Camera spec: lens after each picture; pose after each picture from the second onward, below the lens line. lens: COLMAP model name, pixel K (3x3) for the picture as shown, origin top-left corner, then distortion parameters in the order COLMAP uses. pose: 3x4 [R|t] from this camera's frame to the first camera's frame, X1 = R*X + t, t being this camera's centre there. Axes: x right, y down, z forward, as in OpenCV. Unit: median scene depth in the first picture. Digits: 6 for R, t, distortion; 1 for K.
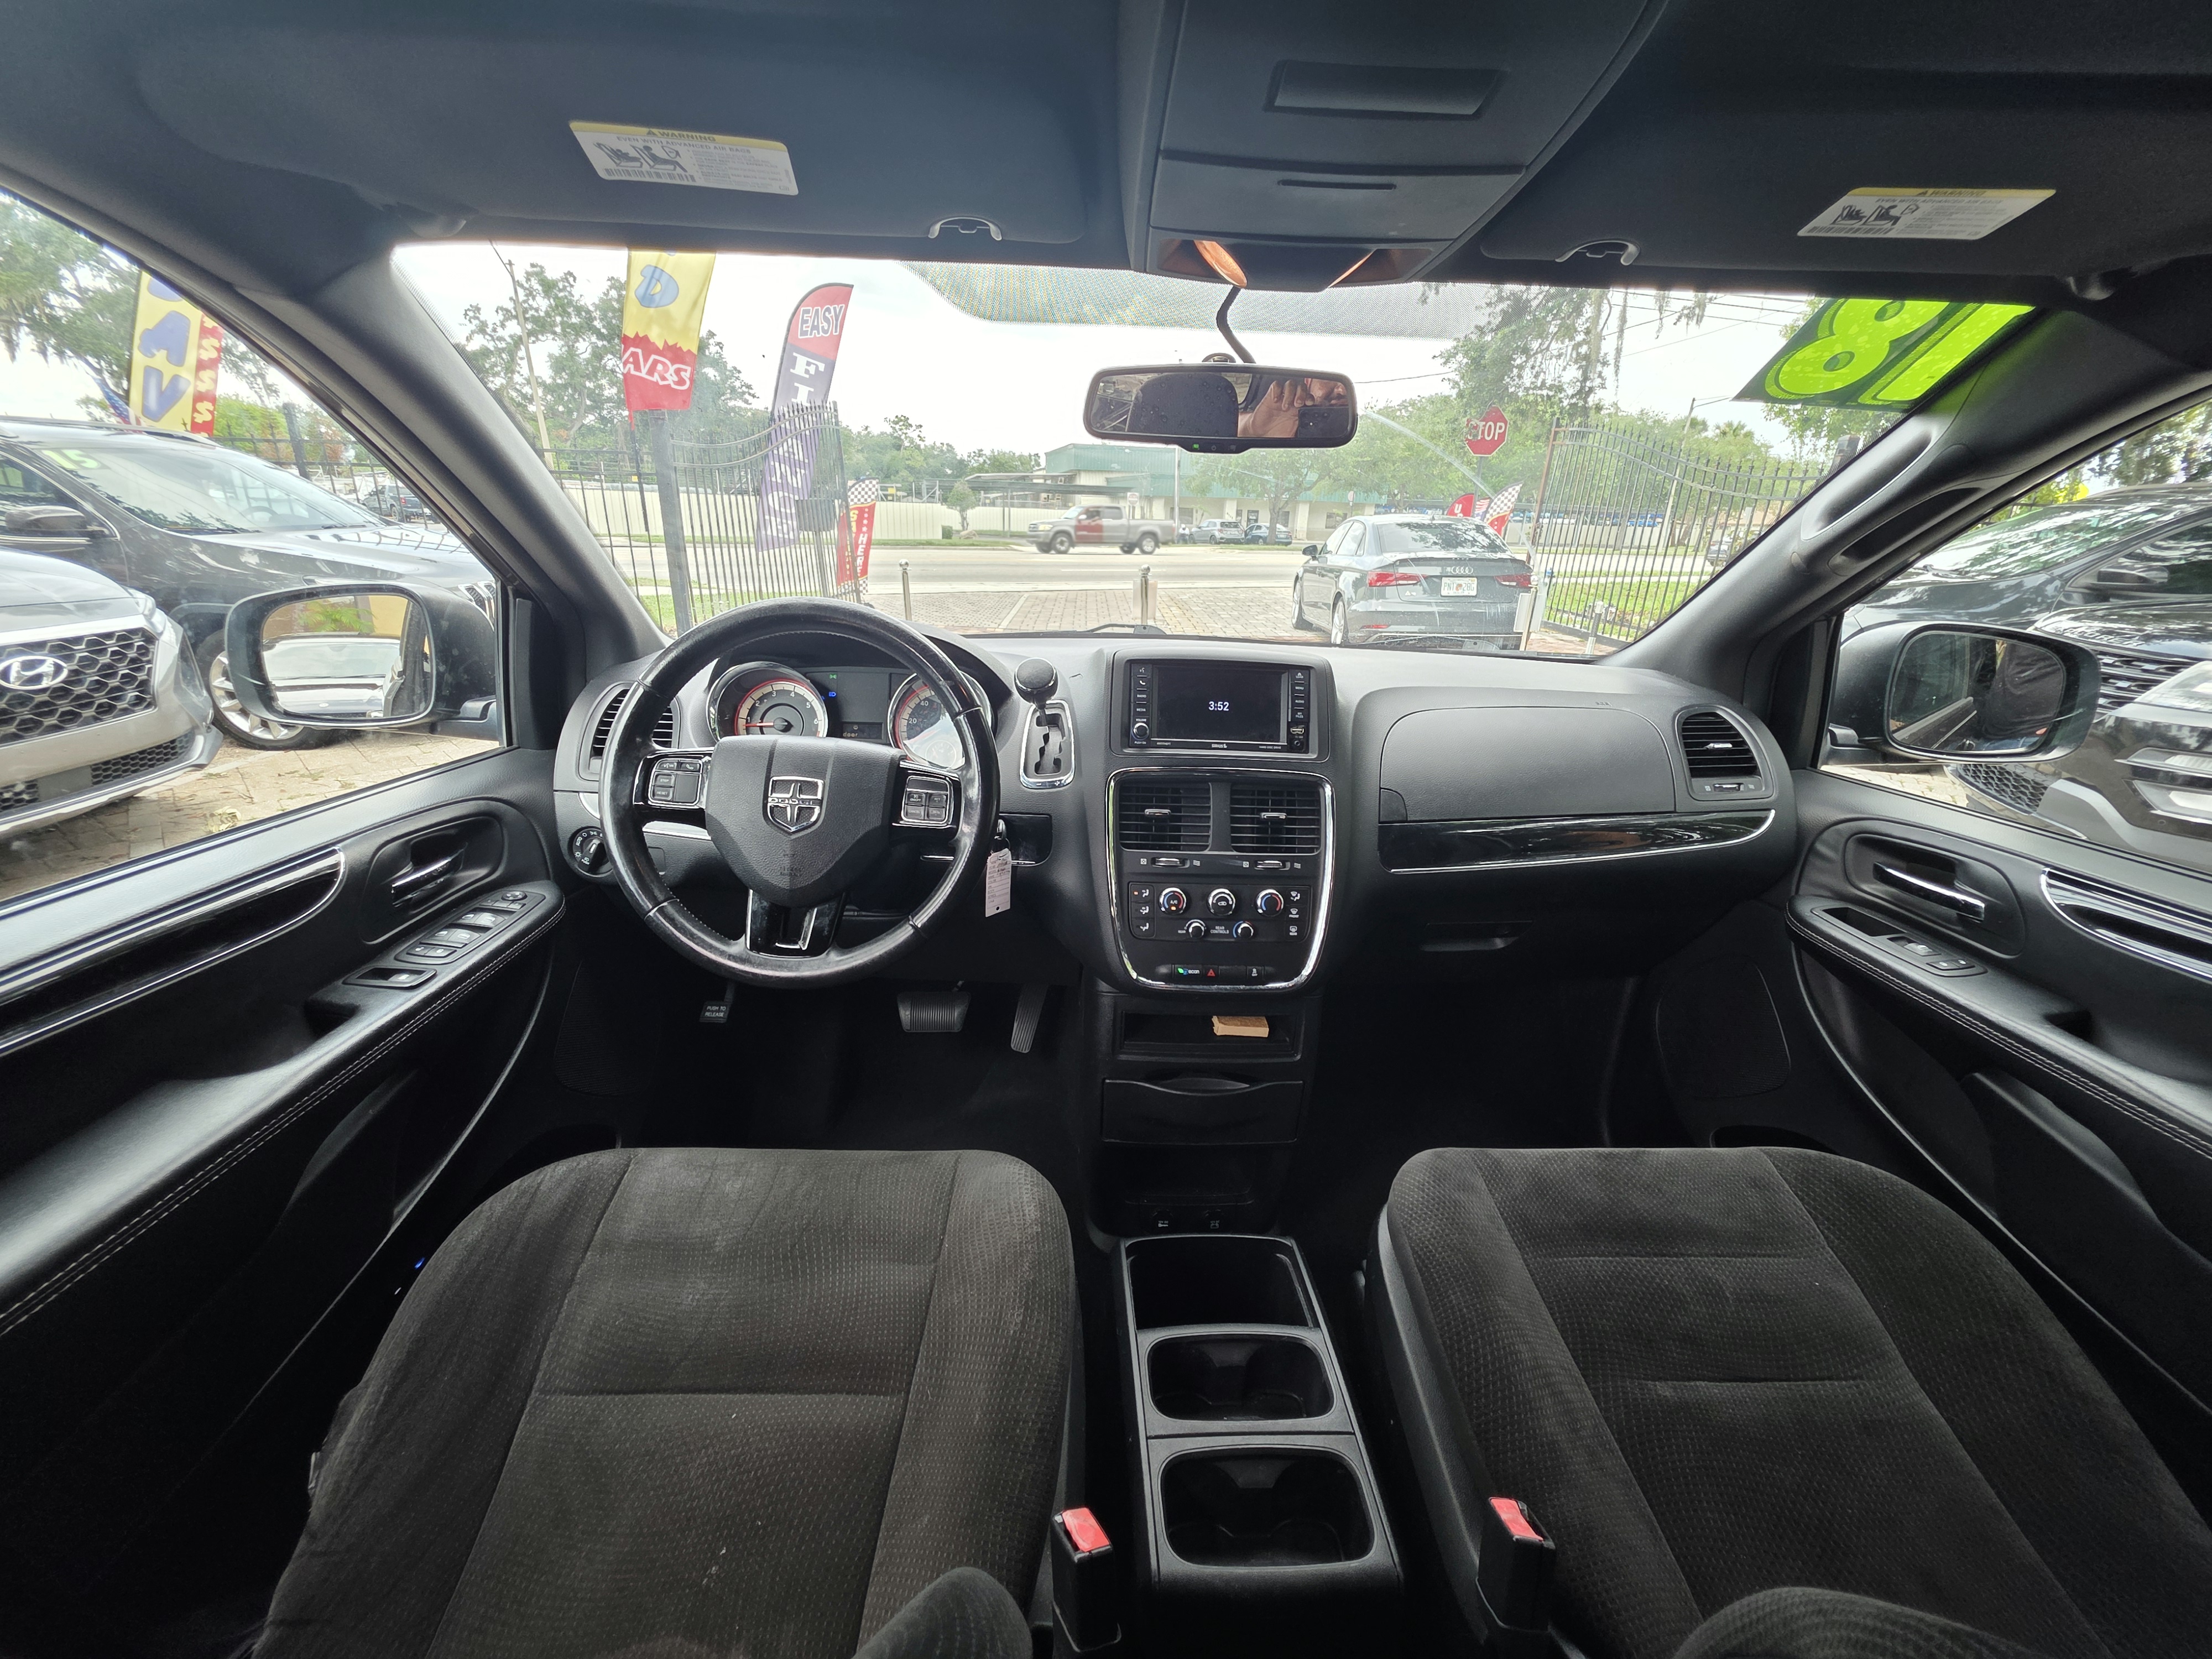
lens RADIAL K [[873.6, 0, 1107.8], [0, 873.6, 813.4], [0, 0, 1]] dist [0.003343, 0.000898]
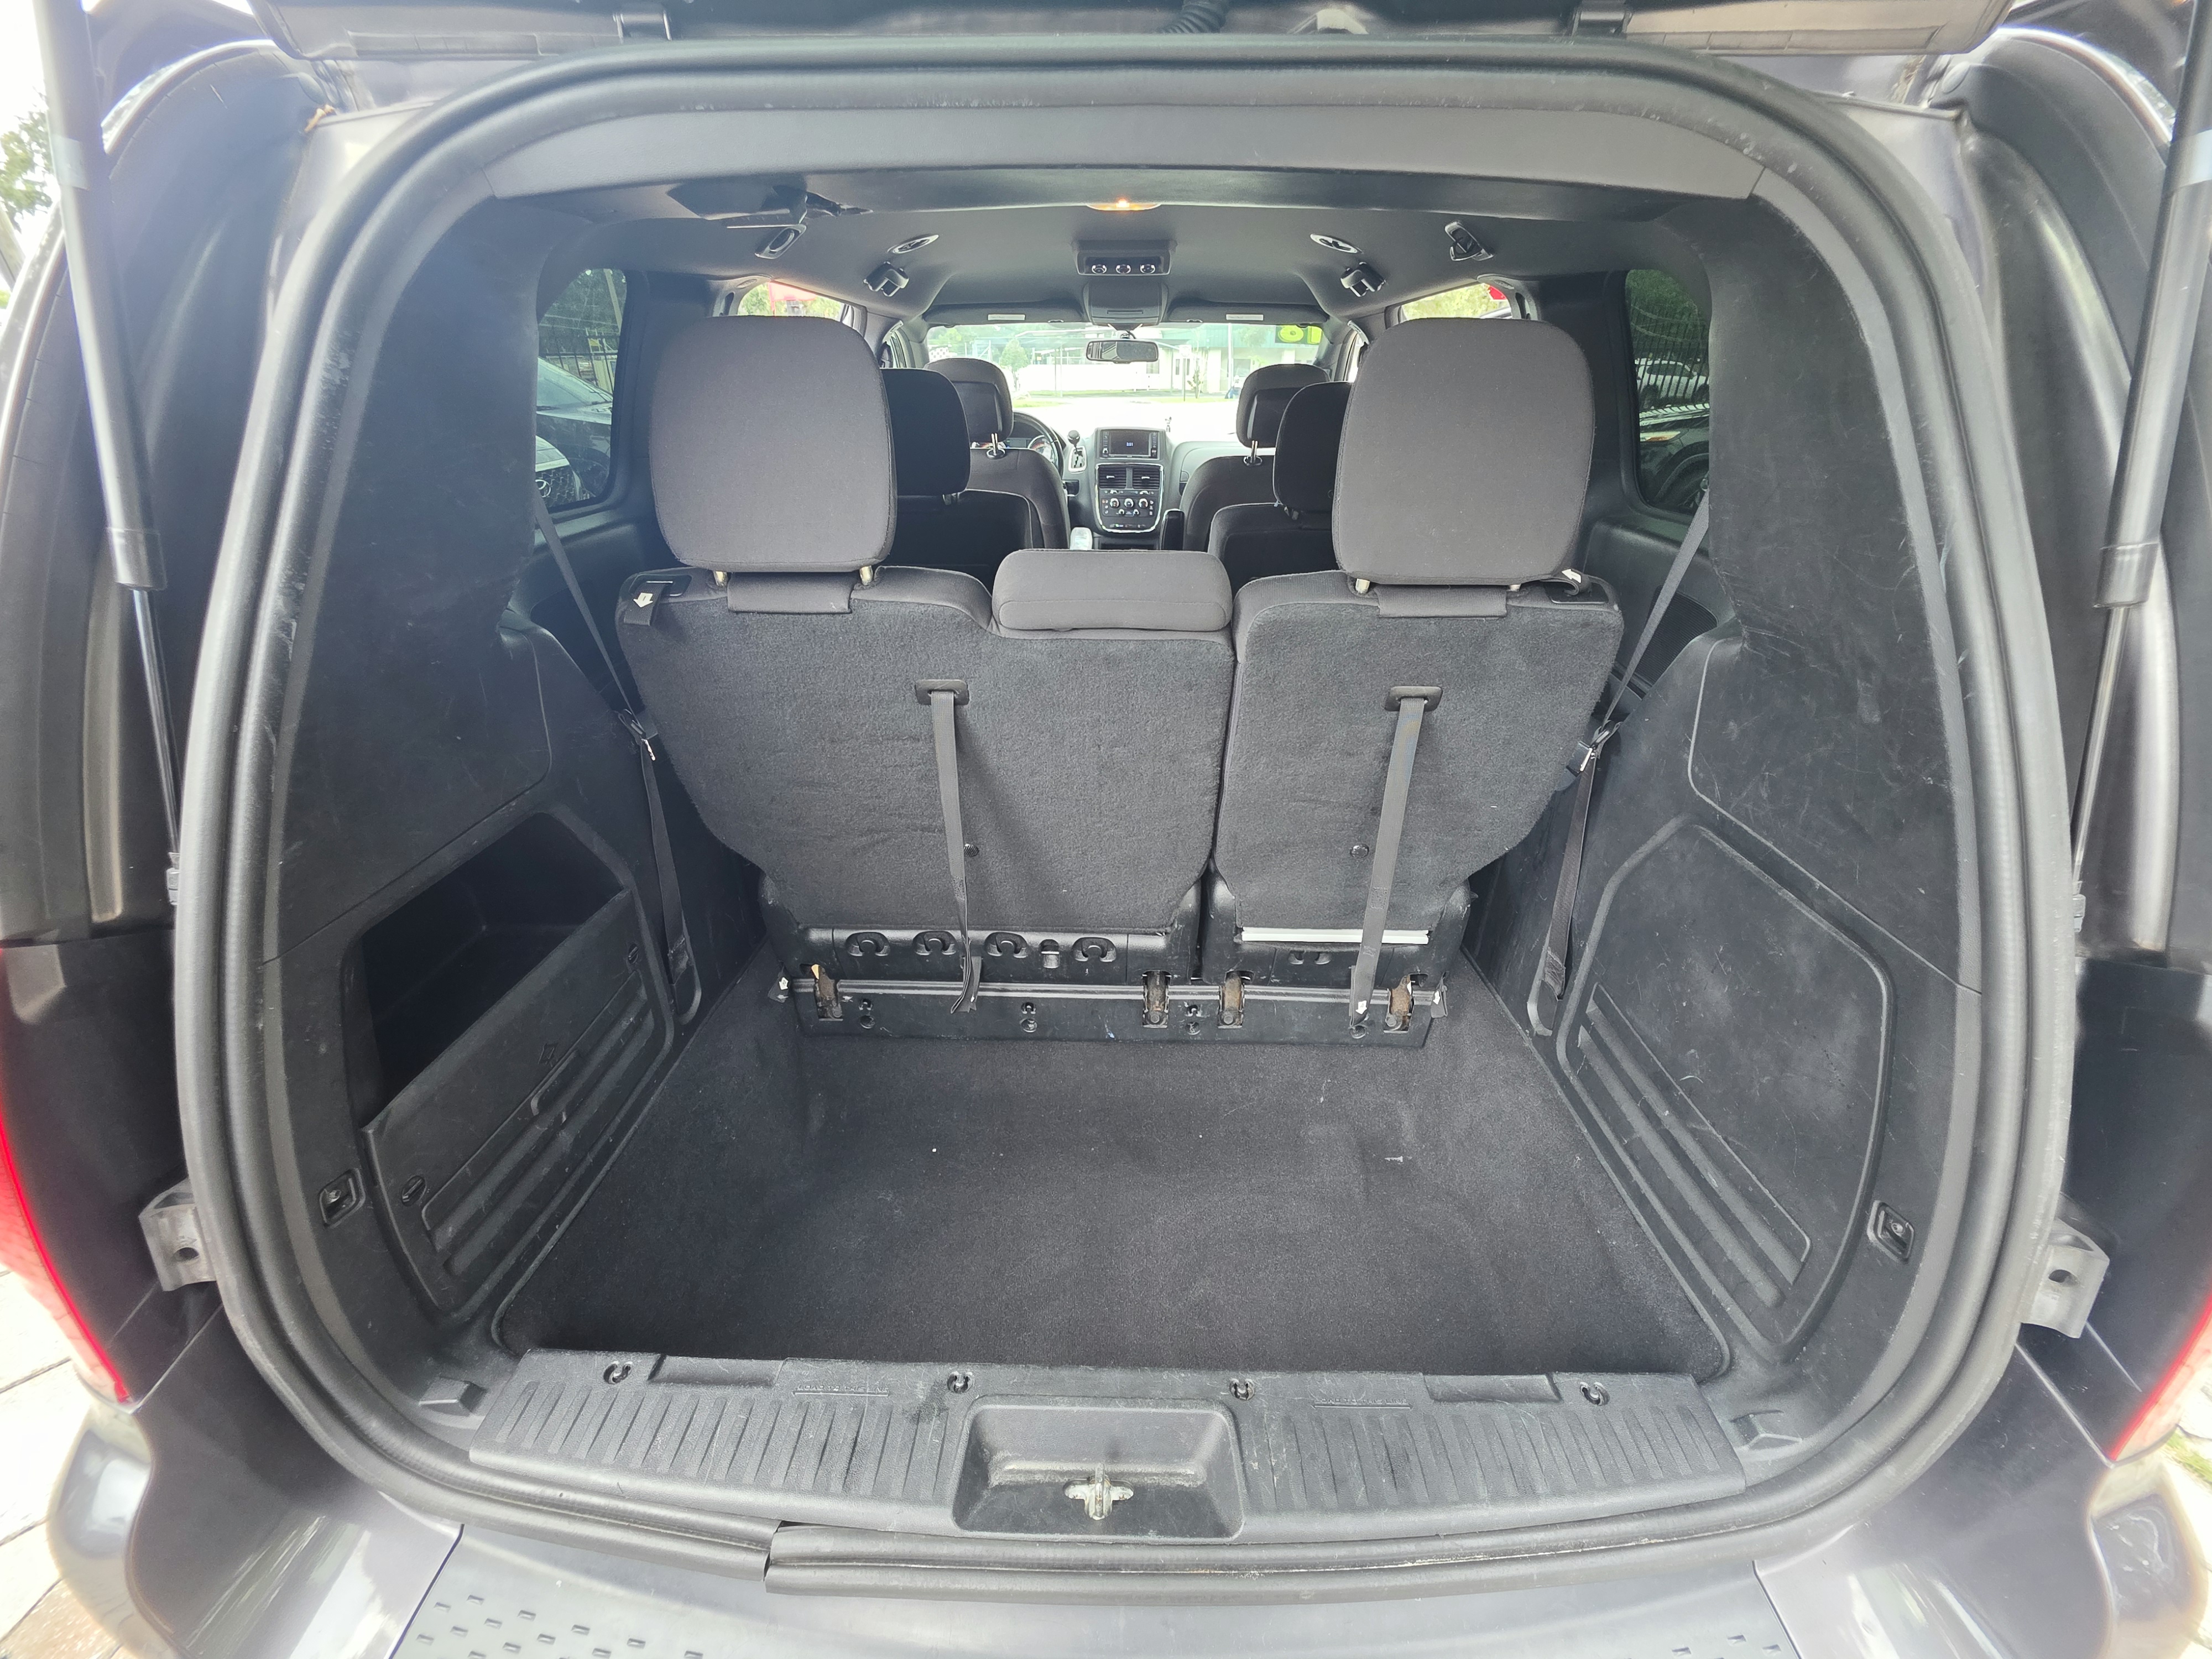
lens RADIAL K [[873.6, 0, 1100.5], [0, 873.6, 826.4], [0, 0, 1]] dist [0.003343, 0.000898]
pose [[0.997463, 0.003784, -0.071087, 0.260954], [0.006979, 0.988577, 0.150557, 0.813199], [0.070844, -0.150671, 0.986042, -2.497274]]
